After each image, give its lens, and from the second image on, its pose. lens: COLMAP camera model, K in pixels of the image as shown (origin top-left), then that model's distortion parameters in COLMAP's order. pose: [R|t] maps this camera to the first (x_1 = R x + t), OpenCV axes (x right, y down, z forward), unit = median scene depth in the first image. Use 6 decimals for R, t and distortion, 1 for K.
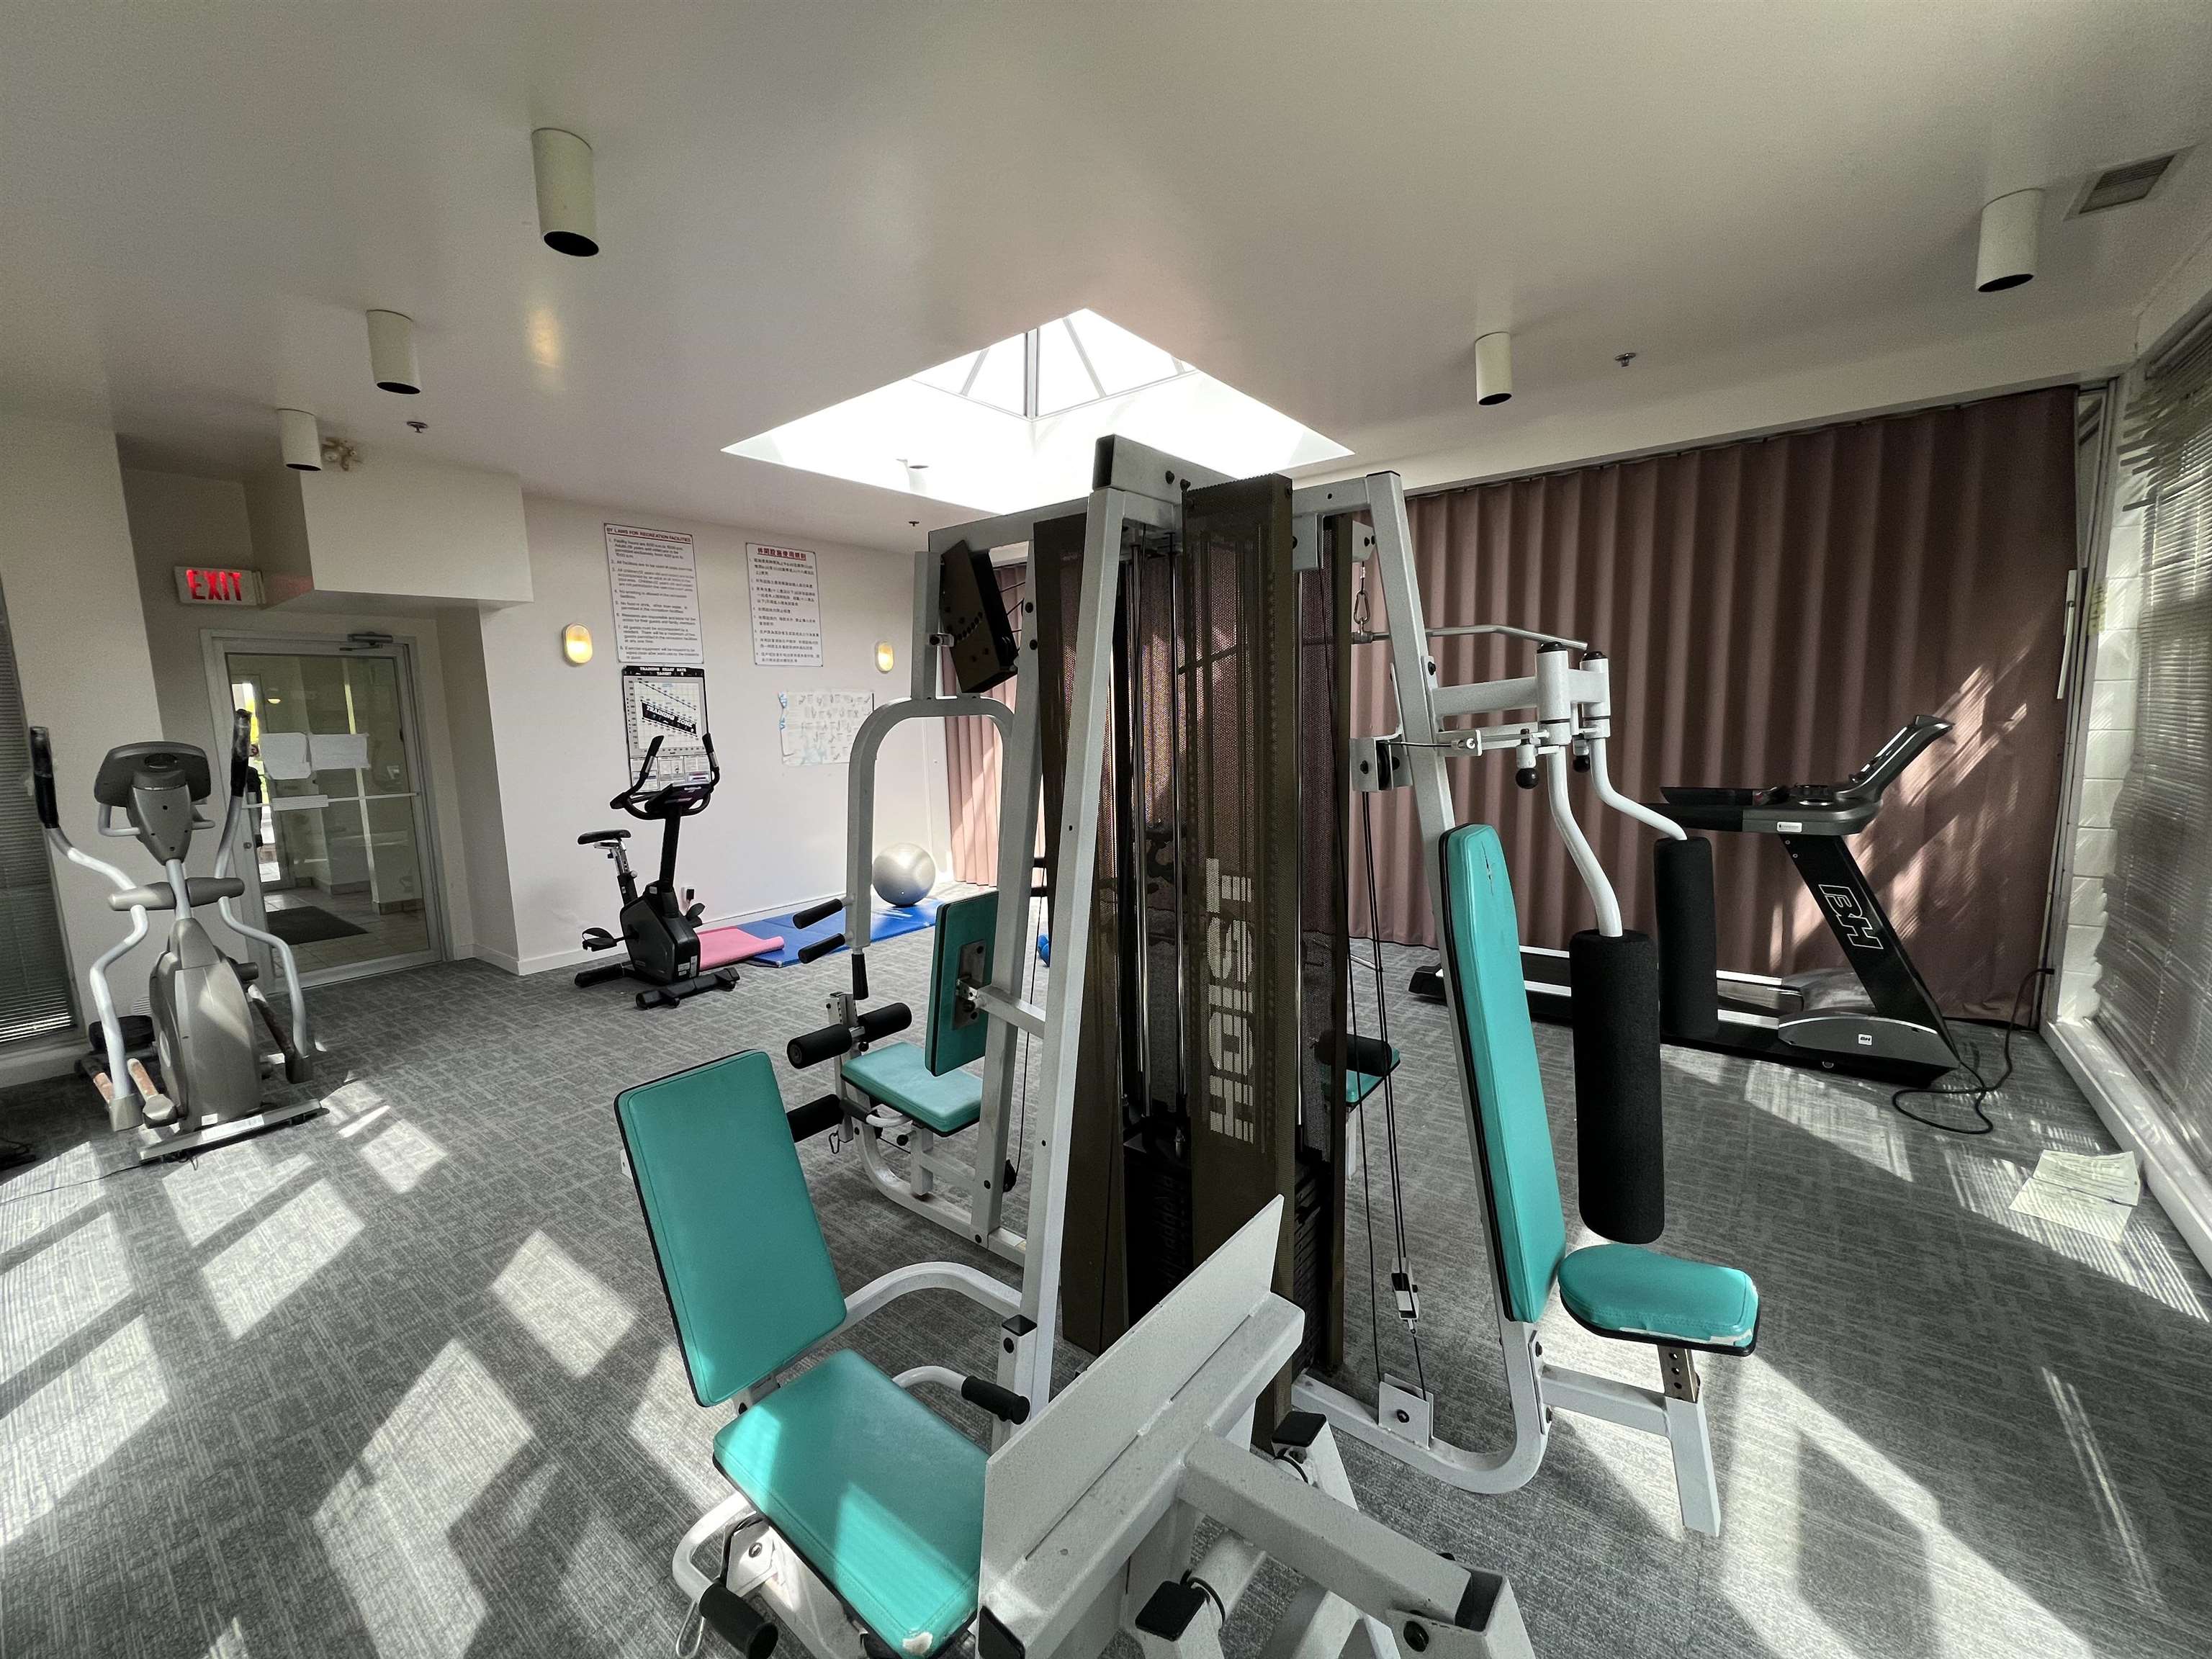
lens RADIAL K [[881.3, 0, 1100.2], [0, 881.3, 826.0], [0, 0, 1]] dist [-0.000905, -0.000036]
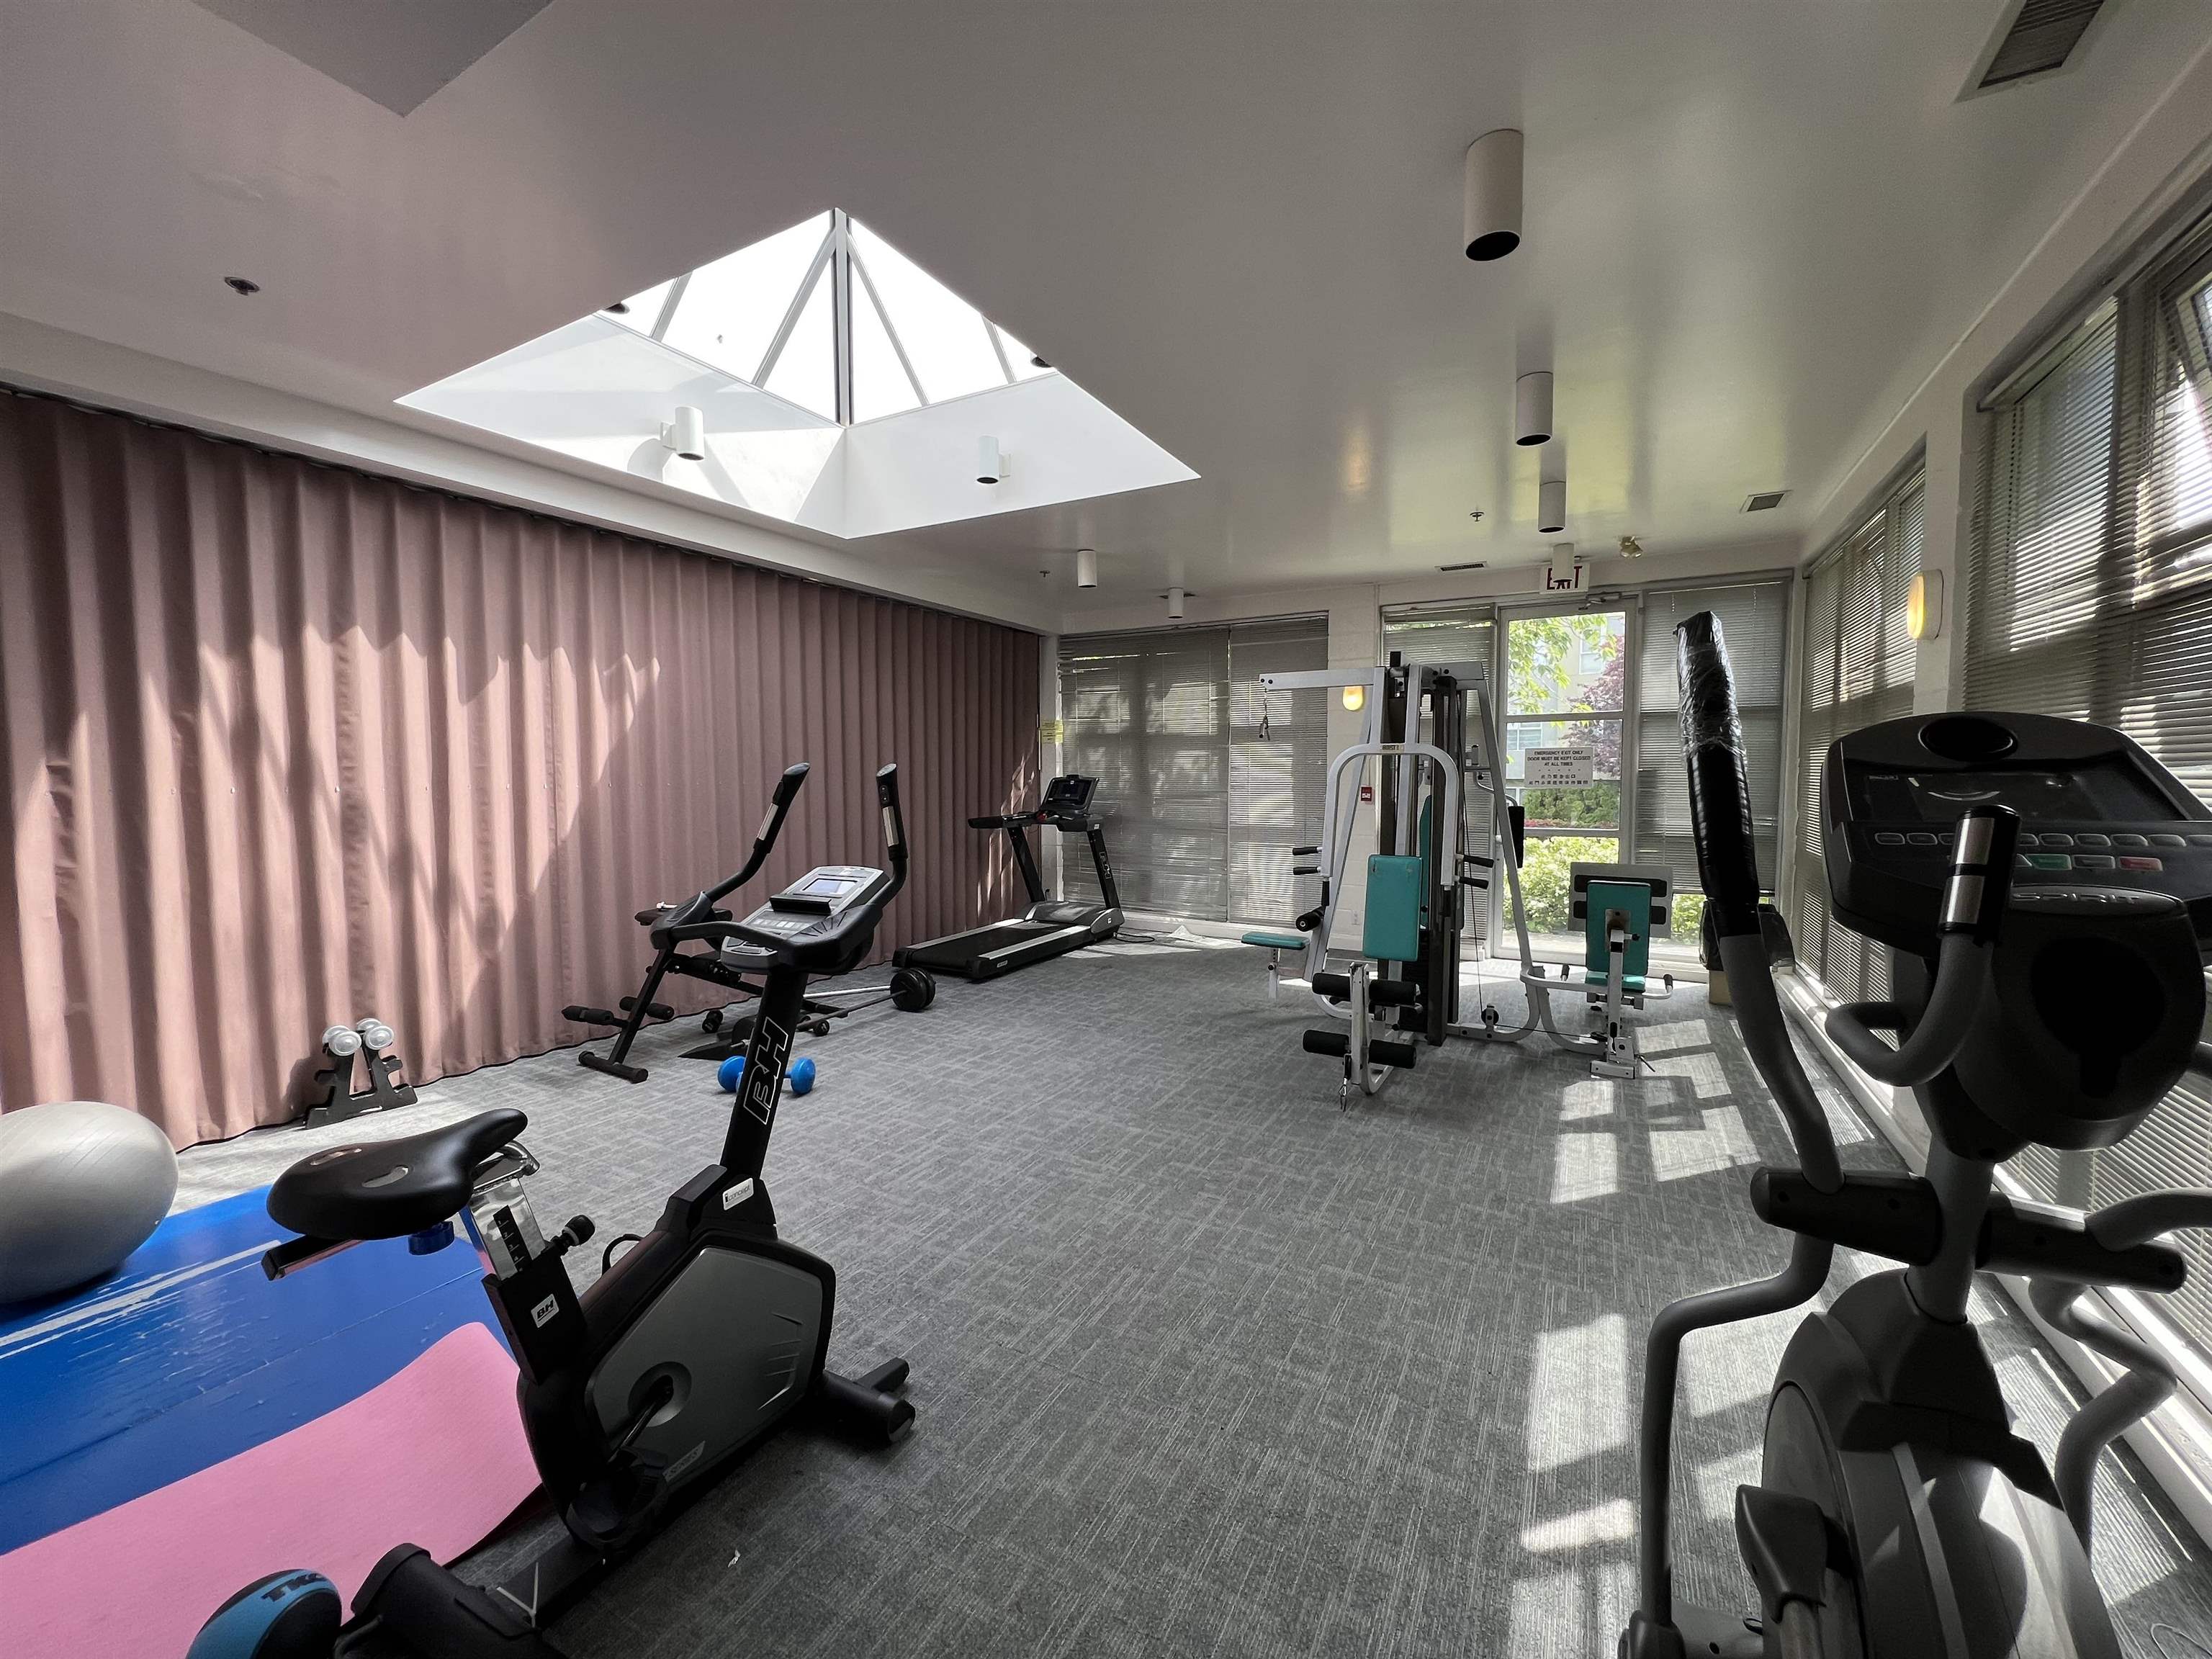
lens RADIAL K [[881.3, 0, 1100.2], [0, 881.3, 826.0], [0, 0, 1]] dist [-0.000905, -0.000036]
pose [[-0.145746, -0.033928, 0.988740, -1.681766], [0.129402, 0.990172, 0.053052, -0.143849], [-0.980823, 0.135677, -0.139923, 1.697609]]
